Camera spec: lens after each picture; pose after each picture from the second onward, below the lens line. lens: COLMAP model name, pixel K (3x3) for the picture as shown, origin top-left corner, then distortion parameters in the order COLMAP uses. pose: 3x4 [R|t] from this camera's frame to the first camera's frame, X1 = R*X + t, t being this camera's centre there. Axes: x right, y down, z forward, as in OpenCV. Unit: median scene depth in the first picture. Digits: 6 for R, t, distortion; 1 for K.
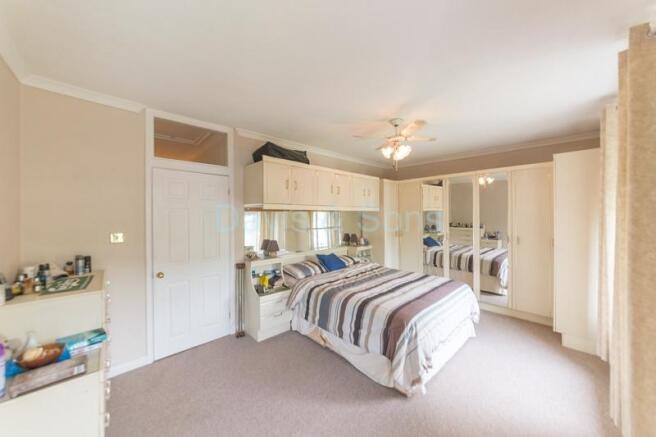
lens RADIAL K [[231.6, 0, 326.7], [0, 231.6, 216.2], [0, 0, 1]] dist [0.000039, -0.000109]
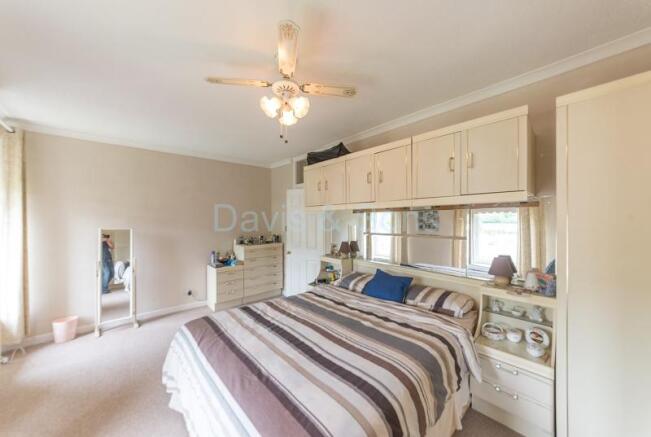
lens RADIAL K [[229.8, 0, 323.8], [0, 229.8, 217.4], [0, 0, 1]] dist [0.000039, -0.000109]
pose [[-0.002782, 0.000416, -0.999996, 0.795961], [-0.001226, 0.999999, 0.000419, 0.002202], [0.999995, 0.001227, -0.002782, 0.962528]]
